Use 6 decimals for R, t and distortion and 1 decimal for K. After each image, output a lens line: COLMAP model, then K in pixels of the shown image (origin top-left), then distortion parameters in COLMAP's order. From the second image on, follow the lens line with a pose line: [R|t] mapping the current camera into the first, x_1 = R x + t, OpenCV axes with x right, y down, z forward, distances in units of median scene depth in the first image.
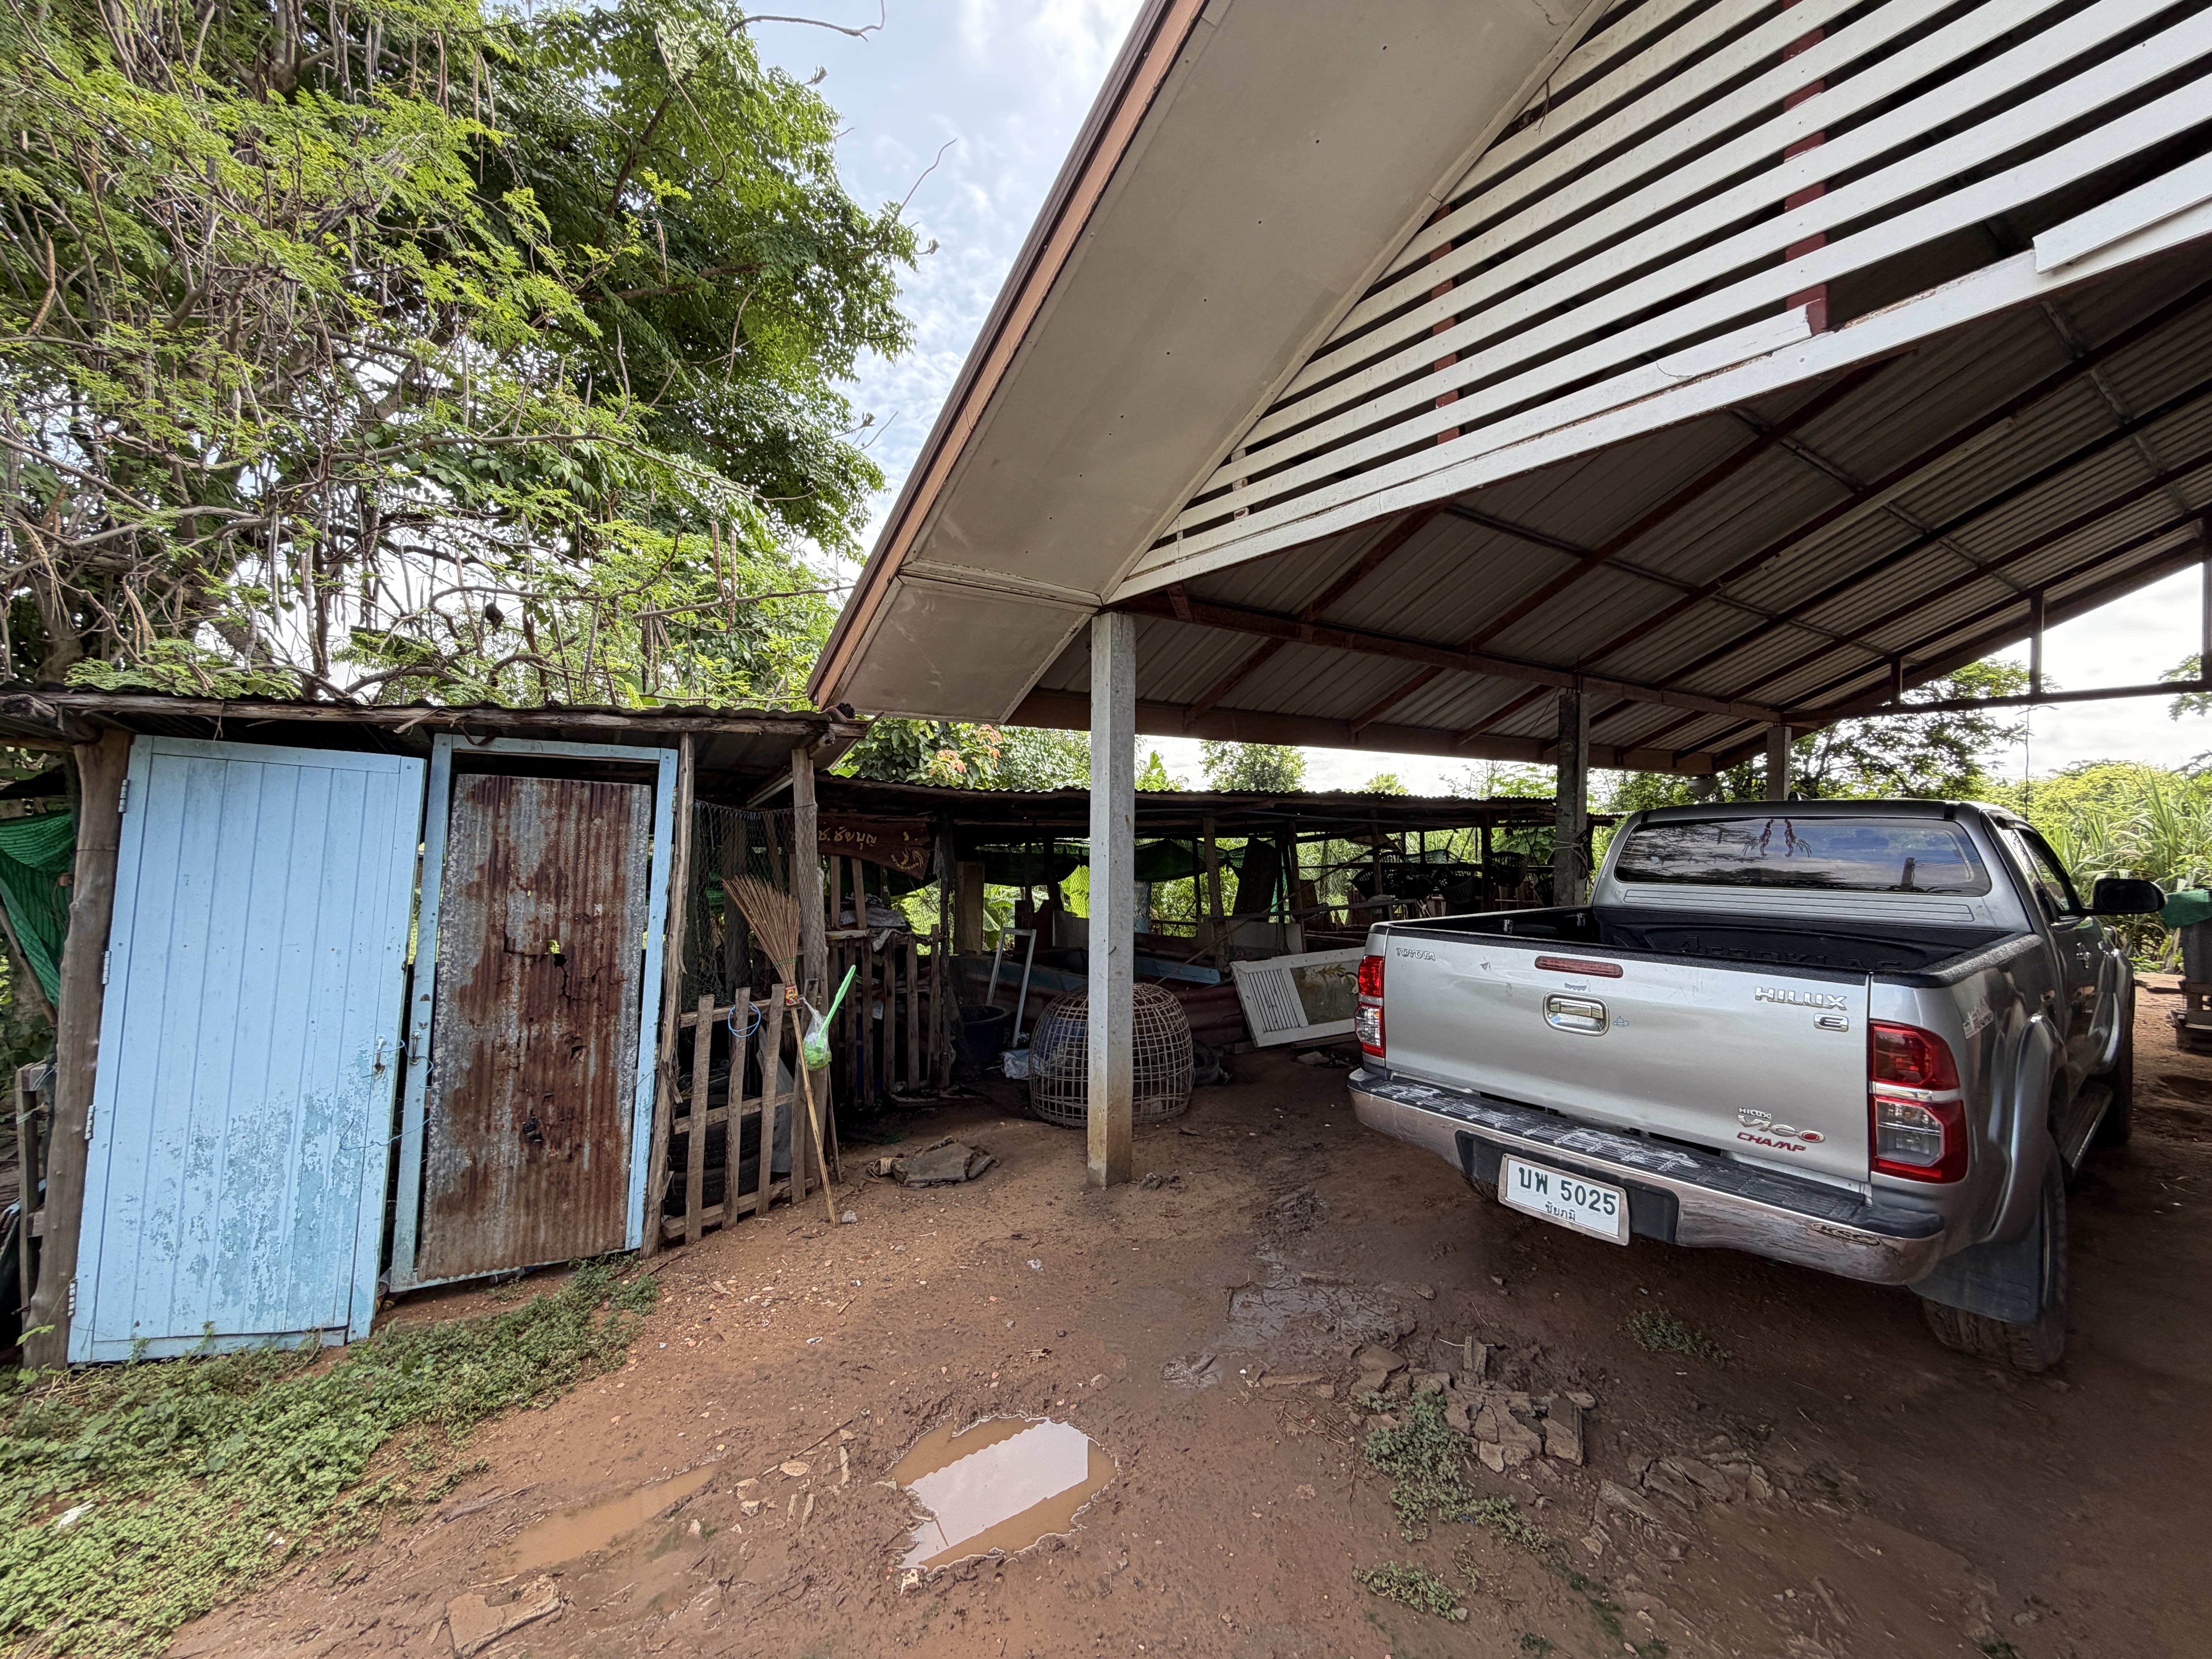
lens RADIAL K [[878.0, 0, 1098.2], [0, 878.0, 828.5], [0, 0, 1]] dist [0.001514, -0.001087]
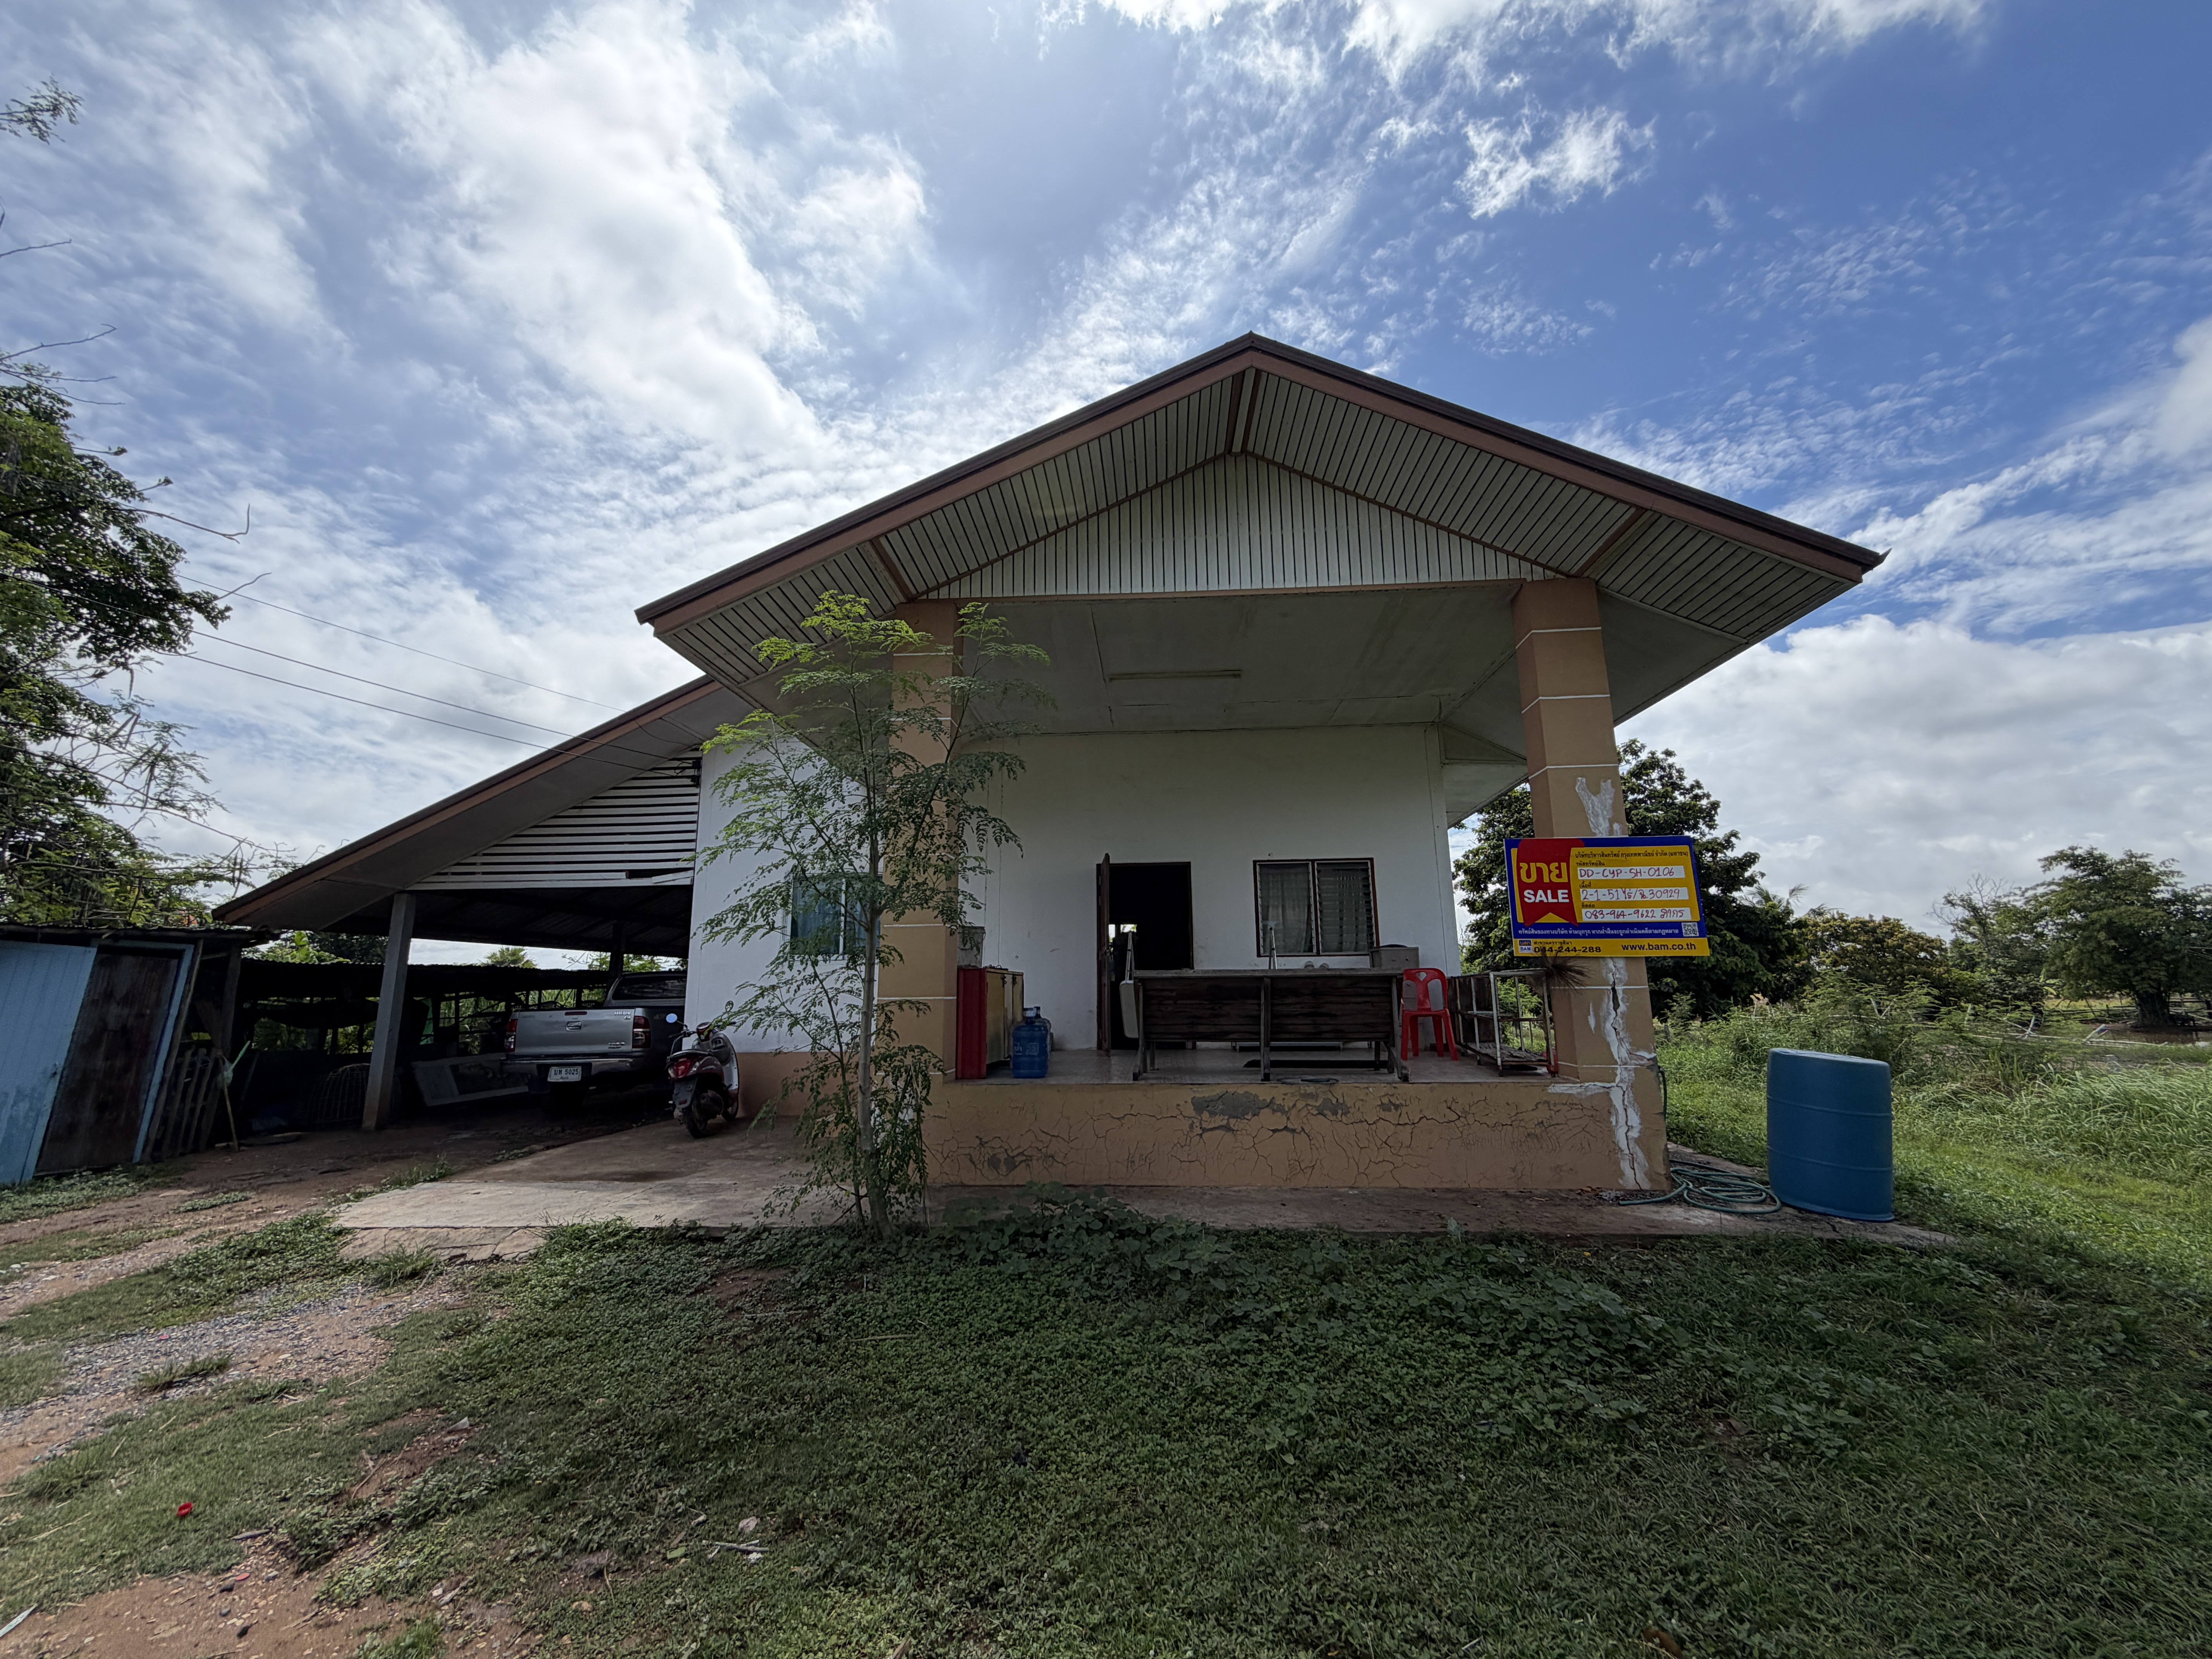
lens RADIAL K [[878.0, 0, 1098.2], [0, 878.0, 828.5], [0, 0, 1]] dist [0.001514, -0.001087]
pose [[0.620477, 0.133247, 0.772822, -0.857170], [0.022442, 0.982039, -0.187337, 0.105441], [-0.783904, 0.133582, 0.606342, -2.489268]]
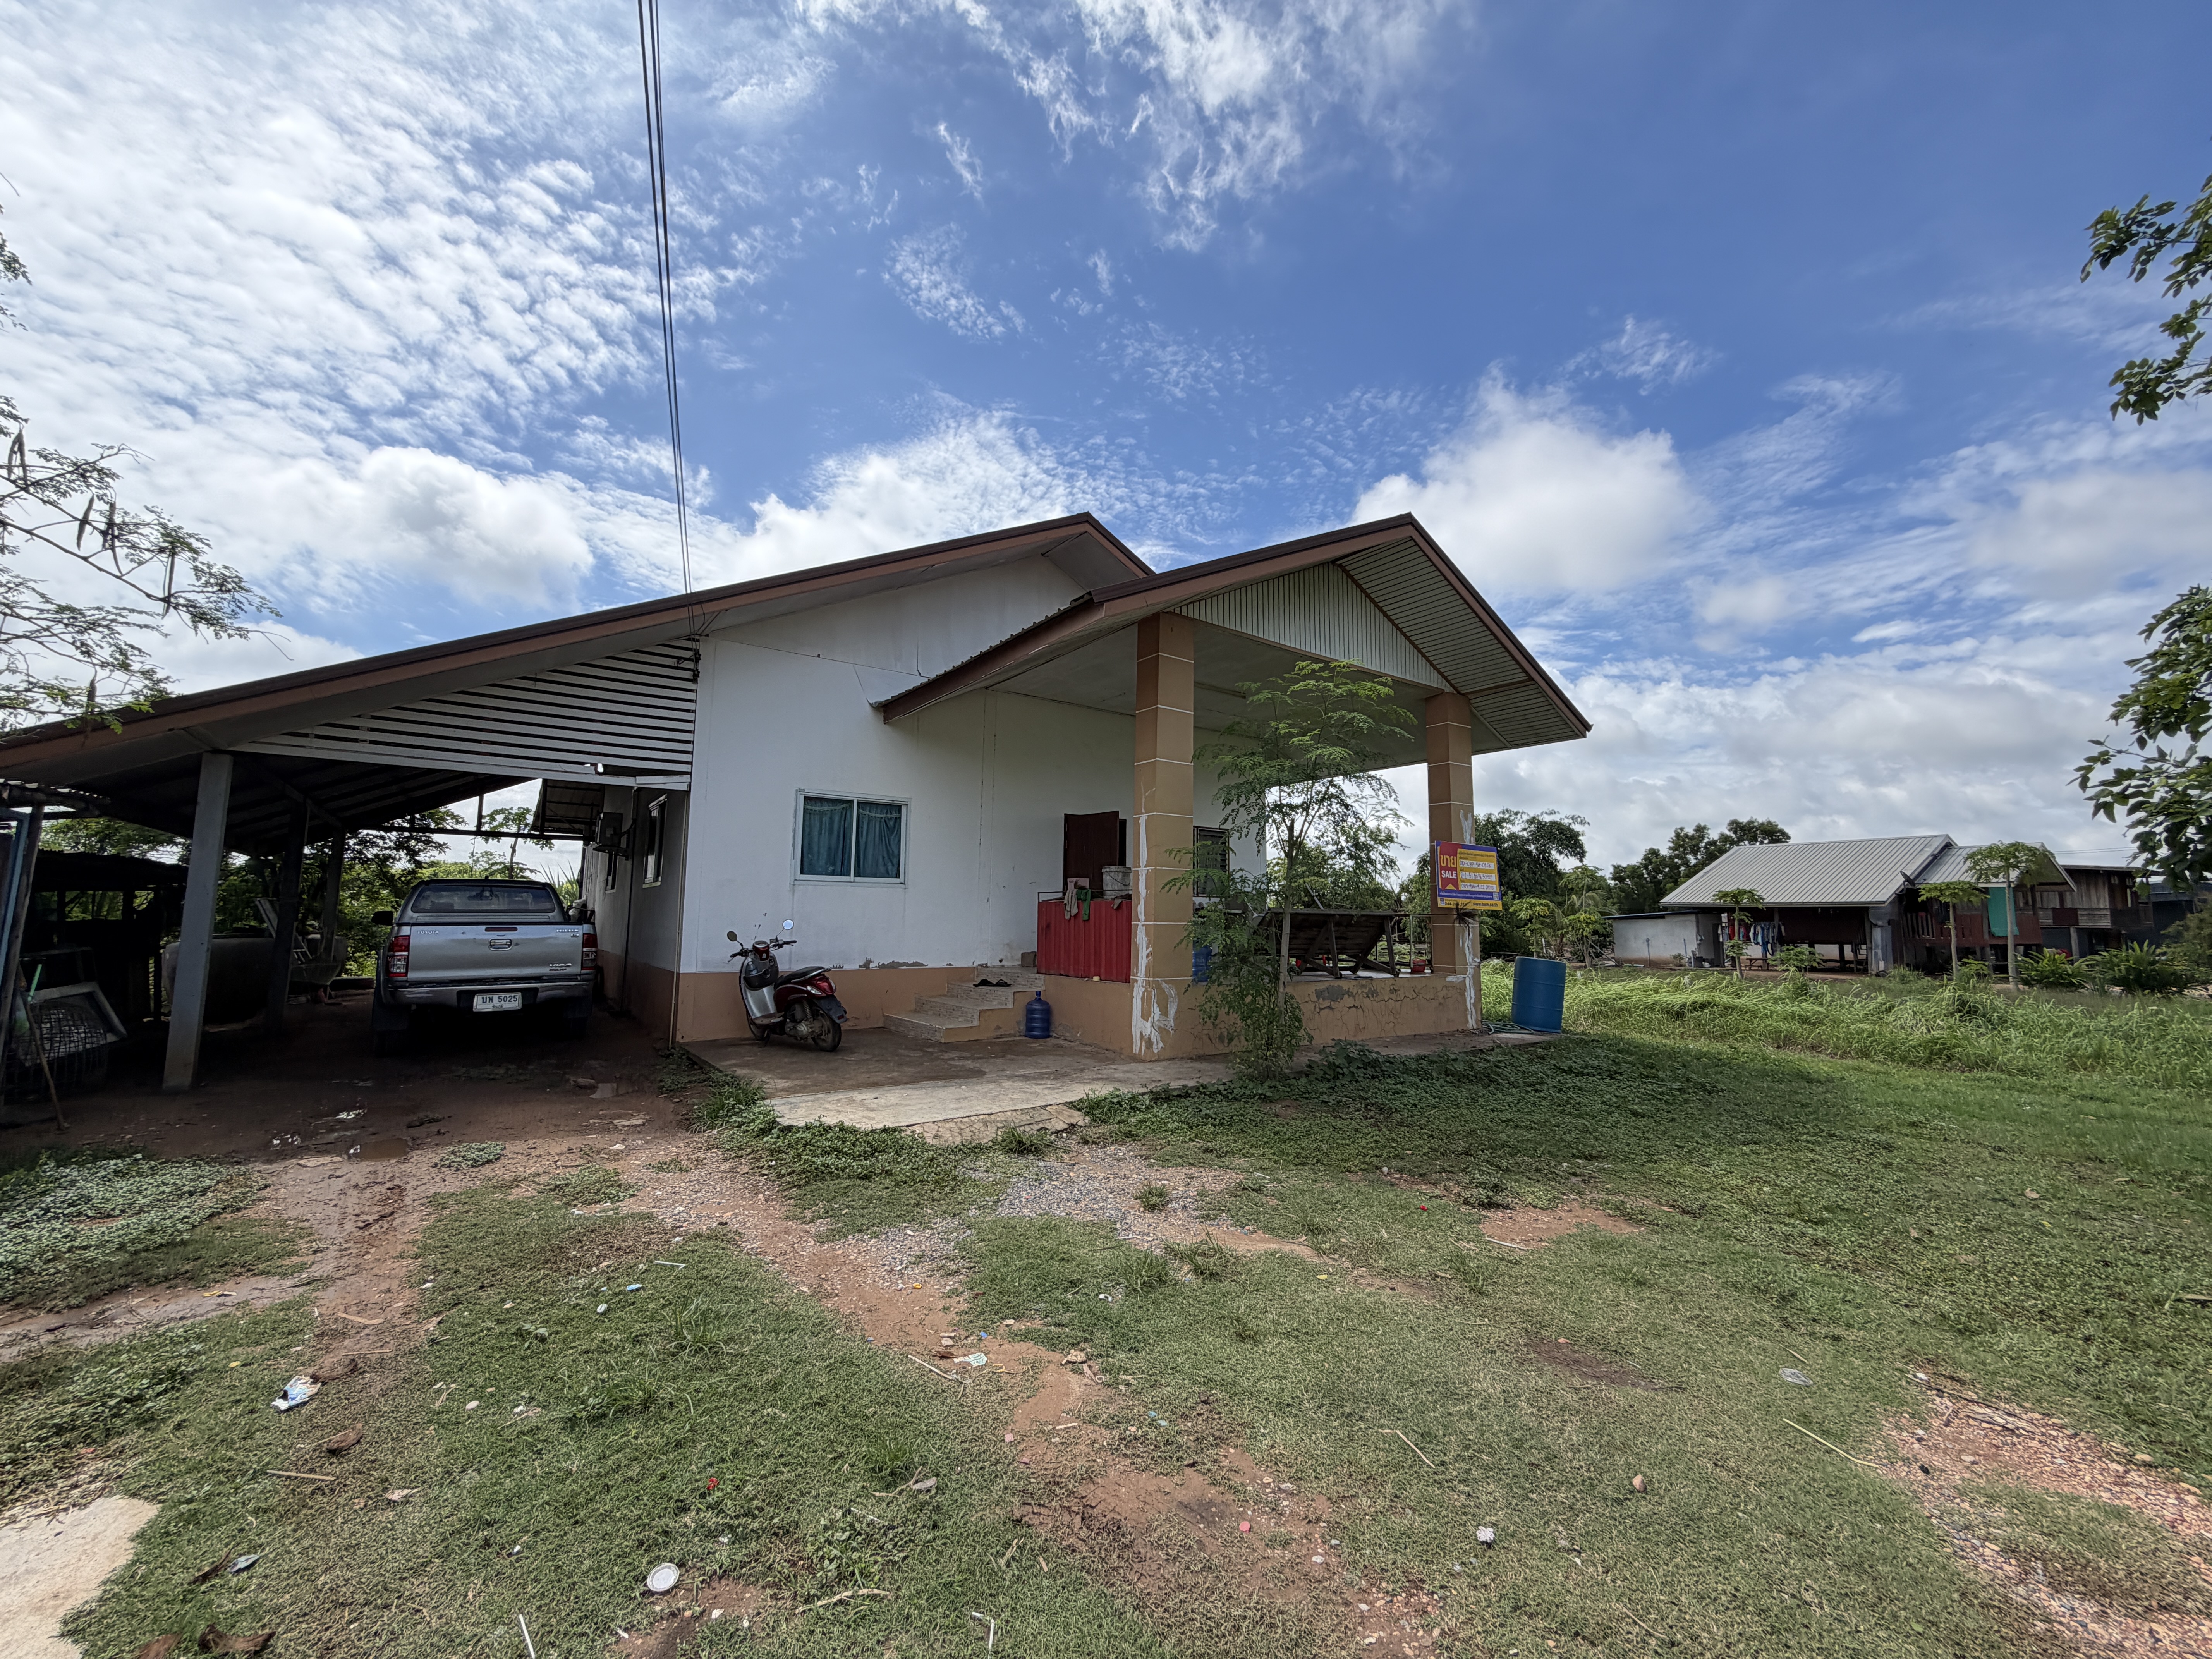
lens RADIAL K [[872.6, 0, 1102.6], [0, 872.6, 826.4], [0, 0, 1]] dist [-0.007490, 0.000086]
pose [[-0.012939, 0.103745, 0.994520, -2.028126], [-0.001798, 0.994599, -0.103777, 0.086001], [-0.999915, -0.003131, -0.012683, -0.858905]]
